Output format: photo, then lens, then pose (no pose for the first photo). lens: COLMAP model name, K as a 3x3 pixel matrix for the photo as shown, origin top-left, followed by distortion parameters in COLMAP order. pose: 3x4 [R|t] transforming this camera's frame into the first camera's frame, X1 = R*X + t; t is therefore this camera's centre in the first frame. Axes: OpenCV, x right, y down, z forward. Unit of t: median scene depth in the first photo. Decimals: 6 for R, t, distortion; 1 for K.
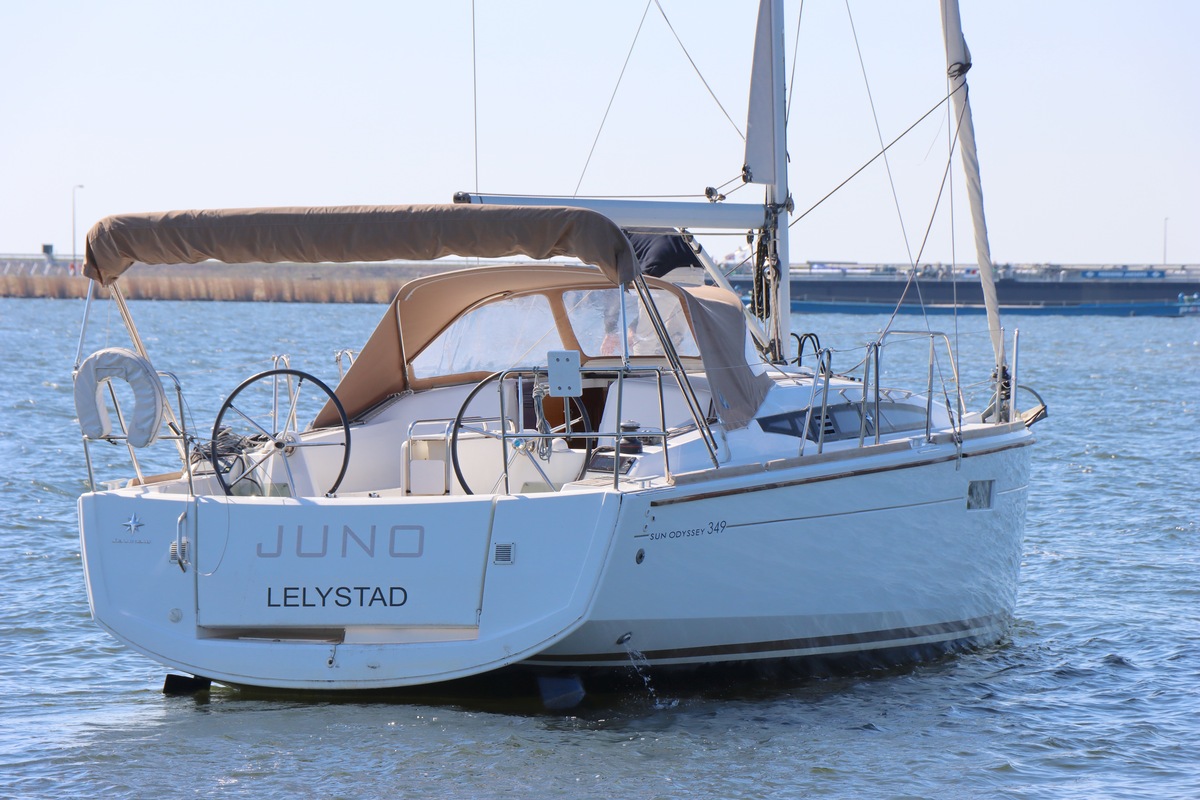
lens RADIAL K [[7581.7, 0, 600.0], [0, 7581.7, 400.0], [0, 0, 1]] dist [2.981724, -17.893423]
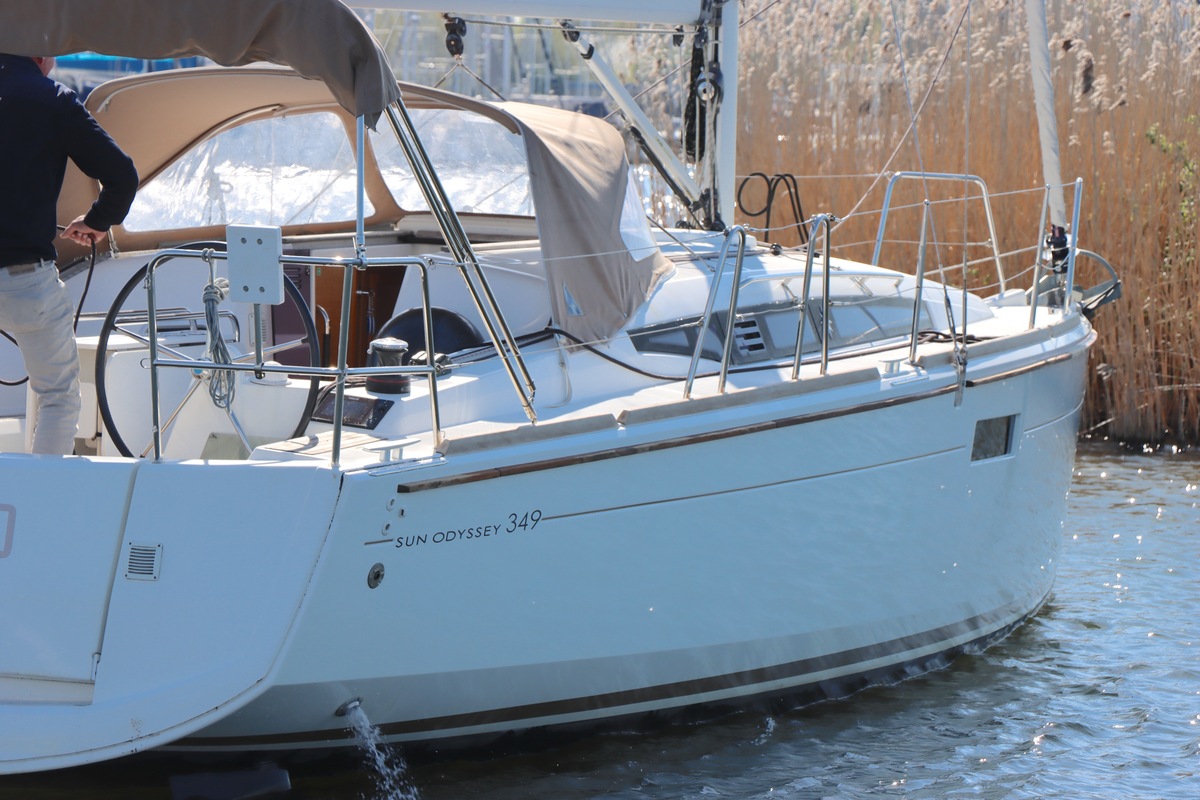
lens RADIAL K [[5901.6, 0, 600.0], [0, 5901.6, 400.0], [0, 0, 1]] dist [1.380351, -1.428031]
pose [[0.997957, 0.047964, -0.042207, 0.039431], [-0.045909, 0.997773, 0.048396, -0.015491], [0.044434, -0.046360, 0.997936, 0.508068]]
